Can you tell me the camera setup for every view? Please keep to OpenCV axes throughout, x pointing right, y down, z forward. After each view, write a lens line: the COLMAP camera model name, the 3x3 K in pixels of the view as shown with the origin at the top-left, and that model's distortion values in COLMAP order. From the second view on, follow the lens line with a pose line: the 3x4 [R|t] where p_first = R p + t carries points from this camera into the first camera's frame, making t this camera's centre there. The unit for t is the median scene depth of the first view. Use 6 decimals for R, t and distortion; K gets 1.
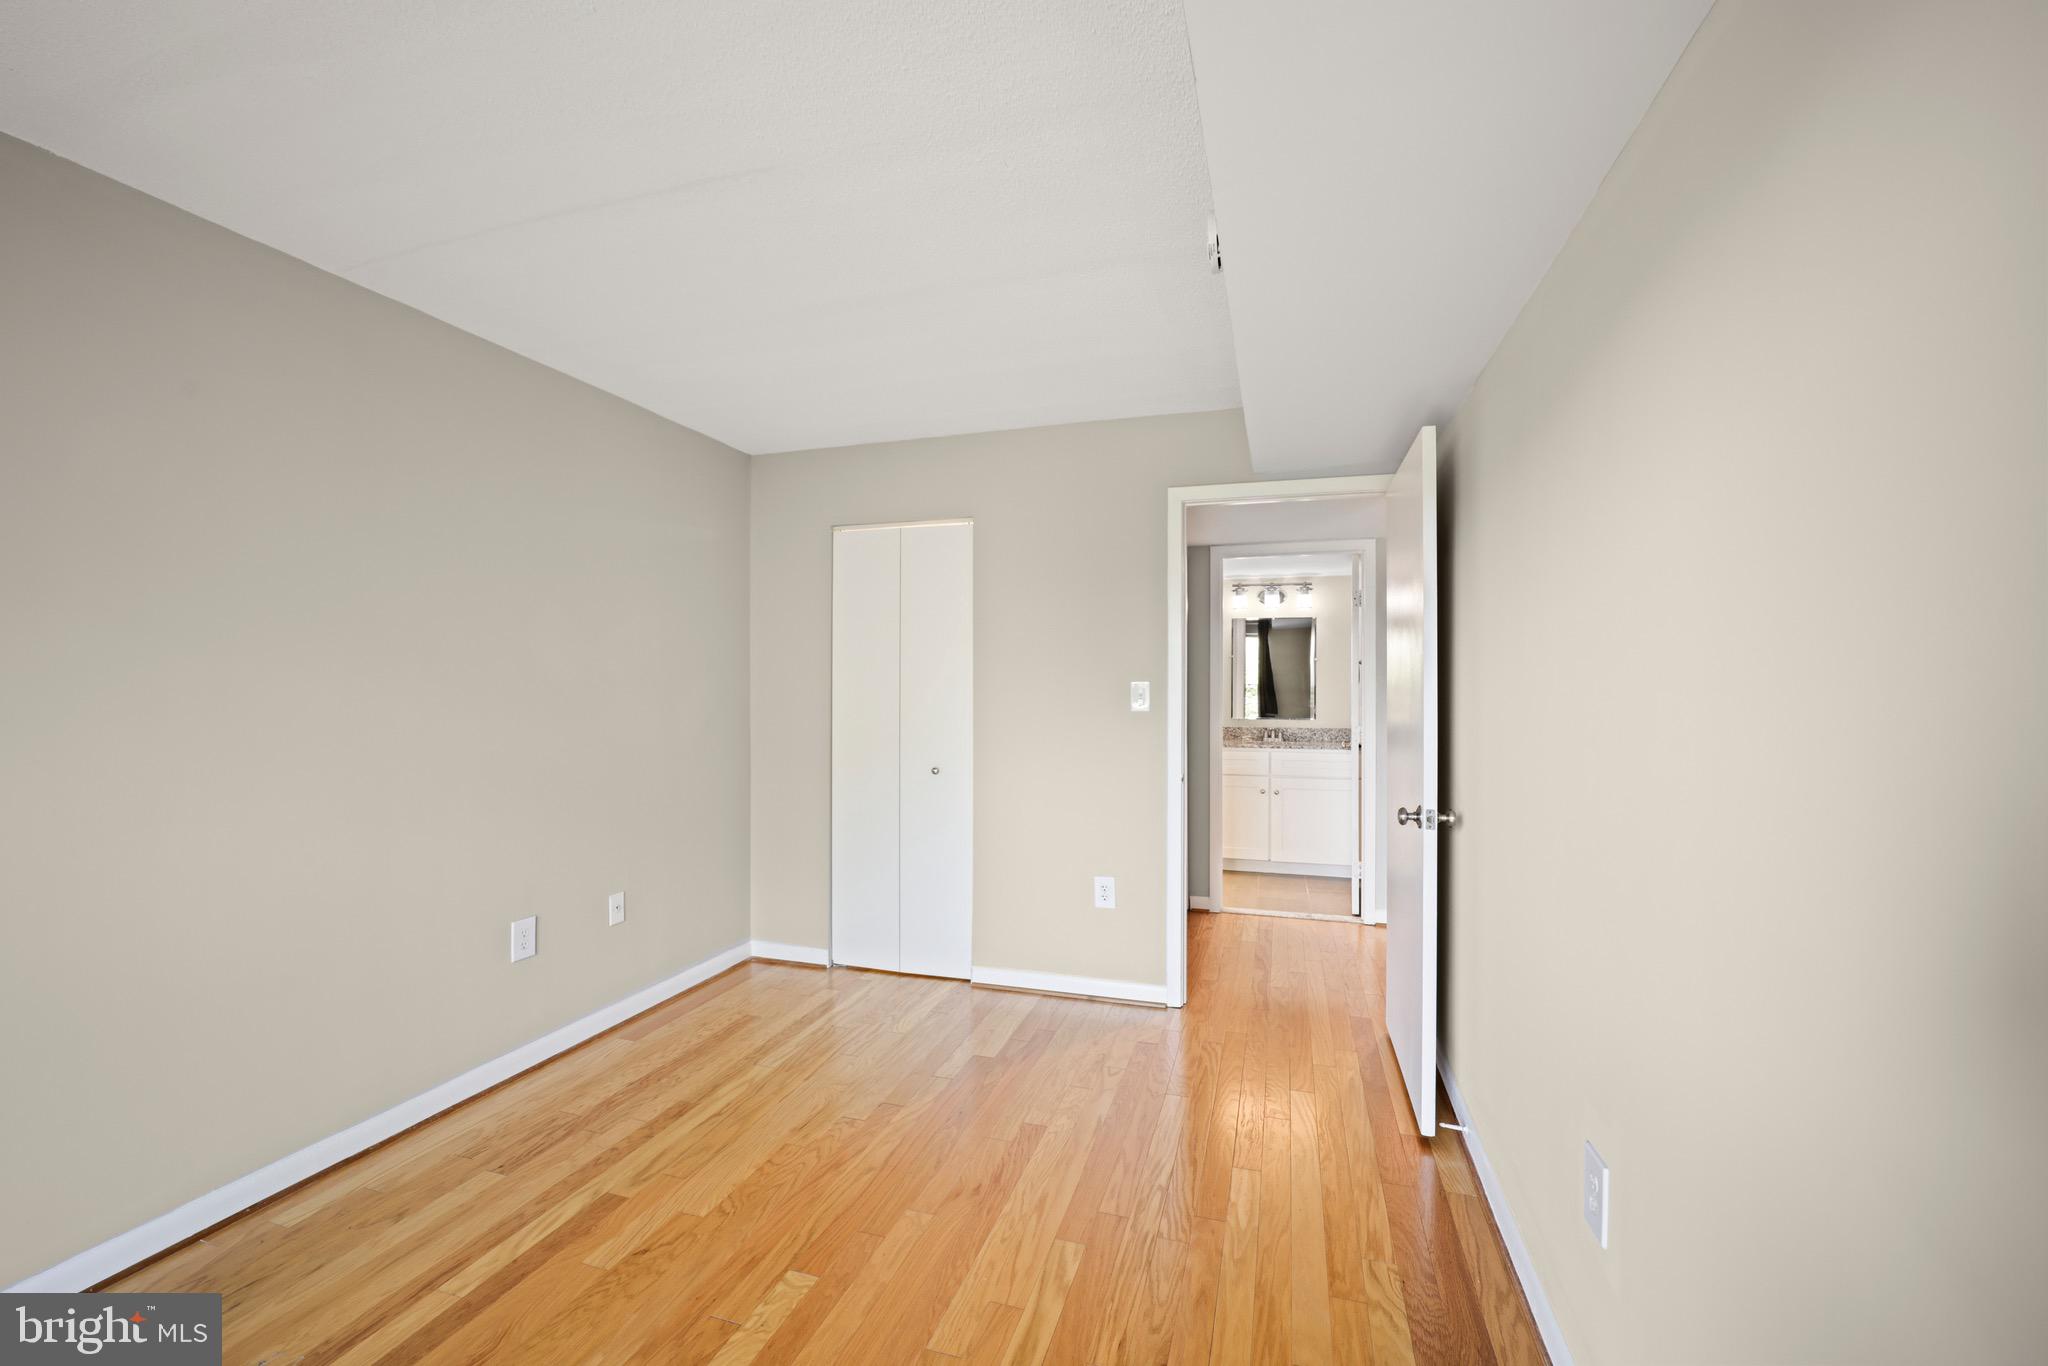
lens RADIAL K [[832.4, 0, 1025.8], [0, 832.4, 701.1], [0, 0, 1]] dist [-0.022943, 0.000065]
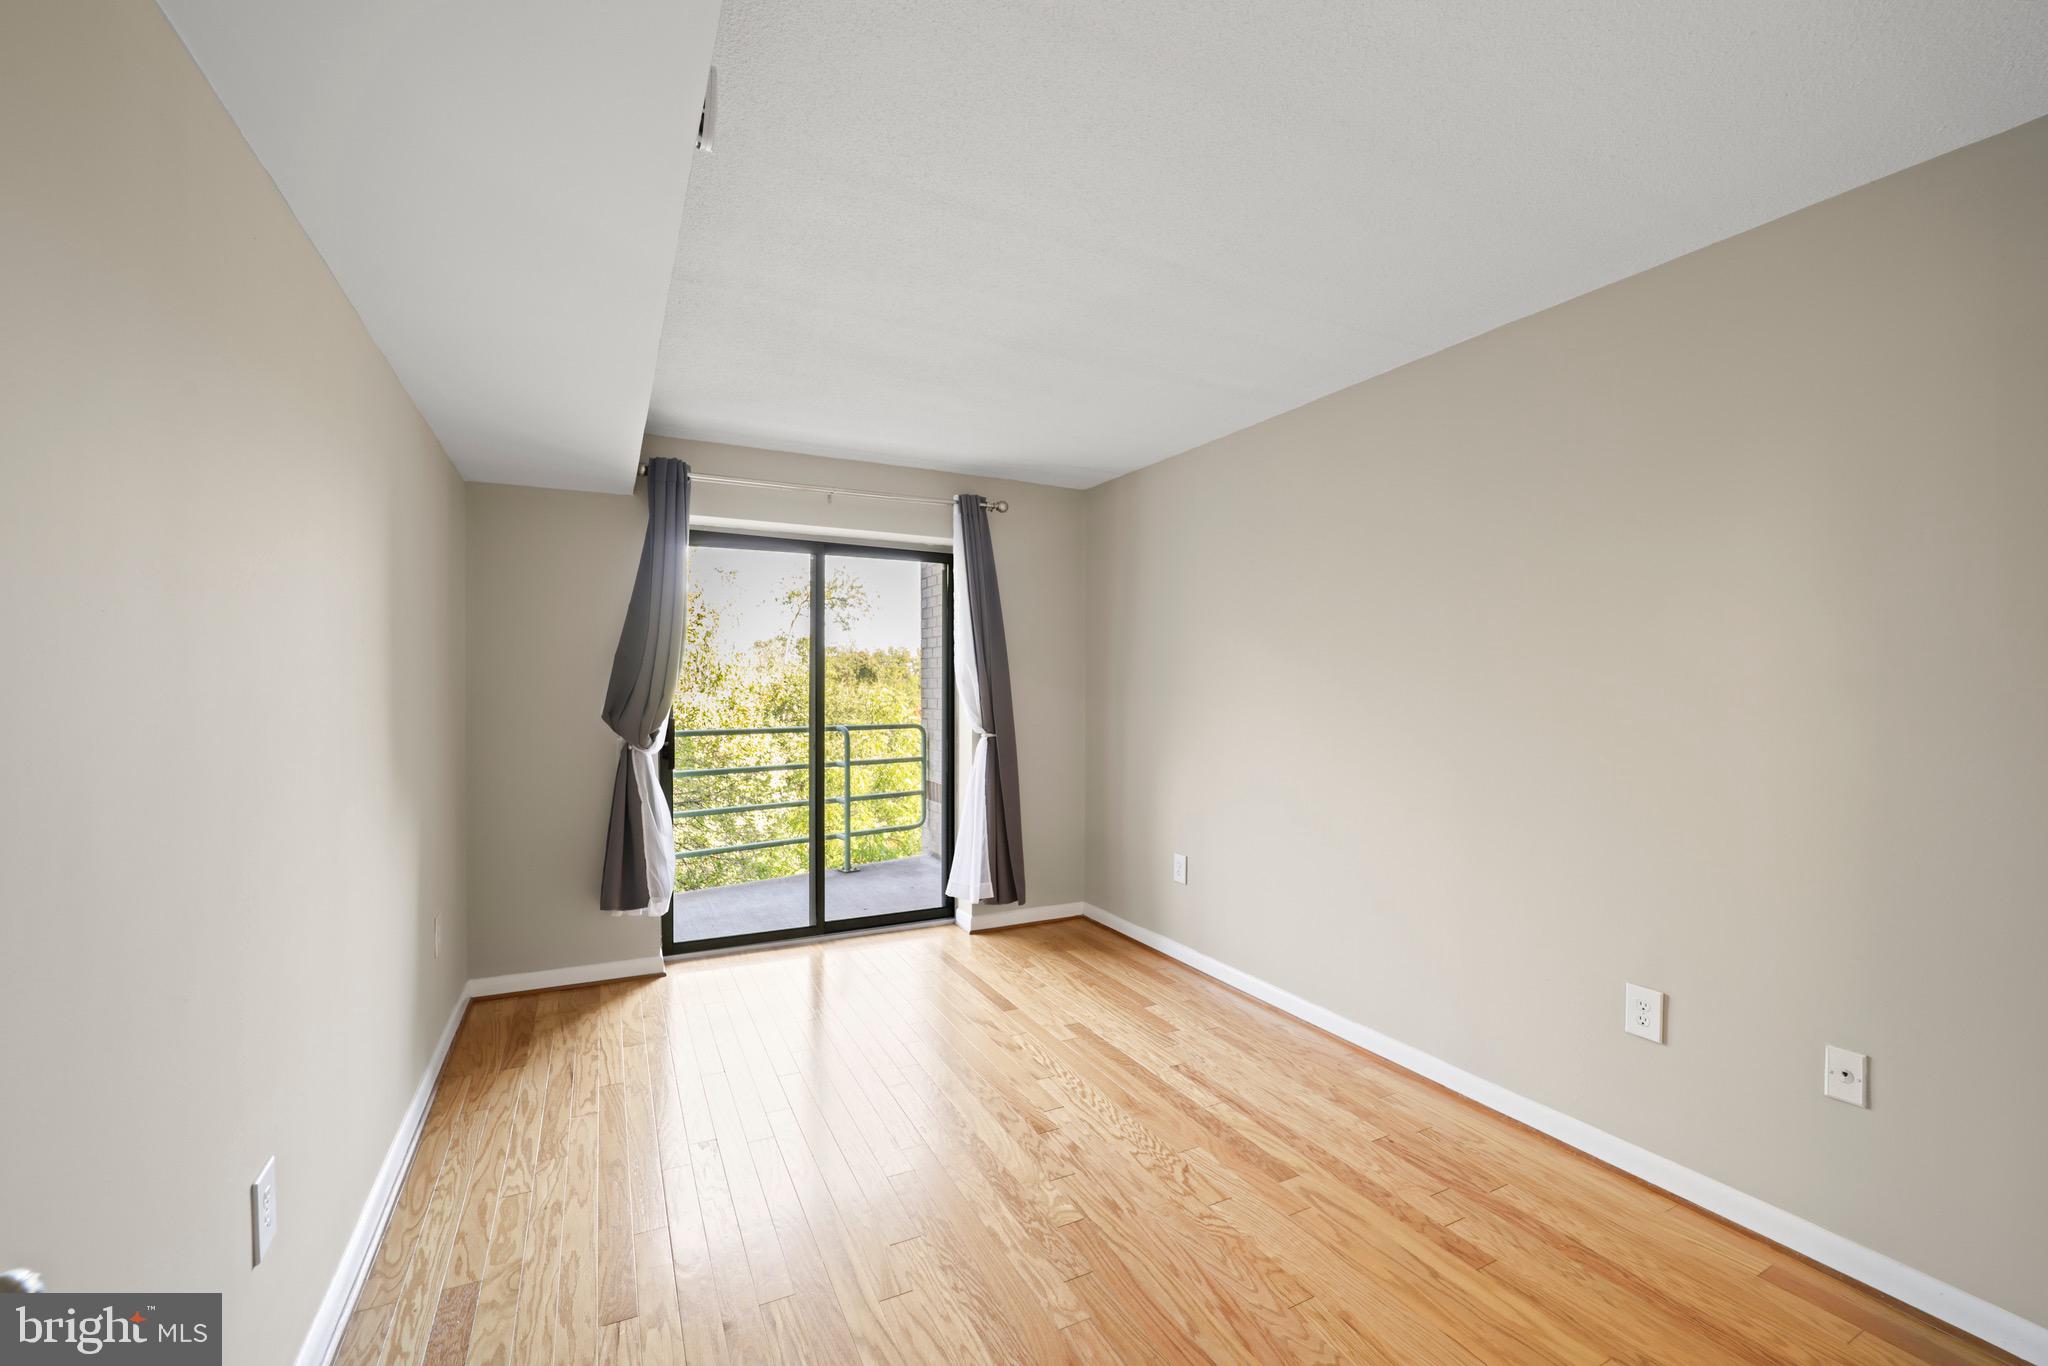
lens RADIAL K [[832.4, 0, 1025.8], [0, 832.4, 701.1], [0, 0, 1]] dist [-0.022943, 0.000065]
pose [[-0.723548, 0.005613, -0.690251, 0.427604], [-0.013879, 0.999647, 0.022677, -0.020752], [0.690134, 0.025988, -0.723215, 1.395079]]
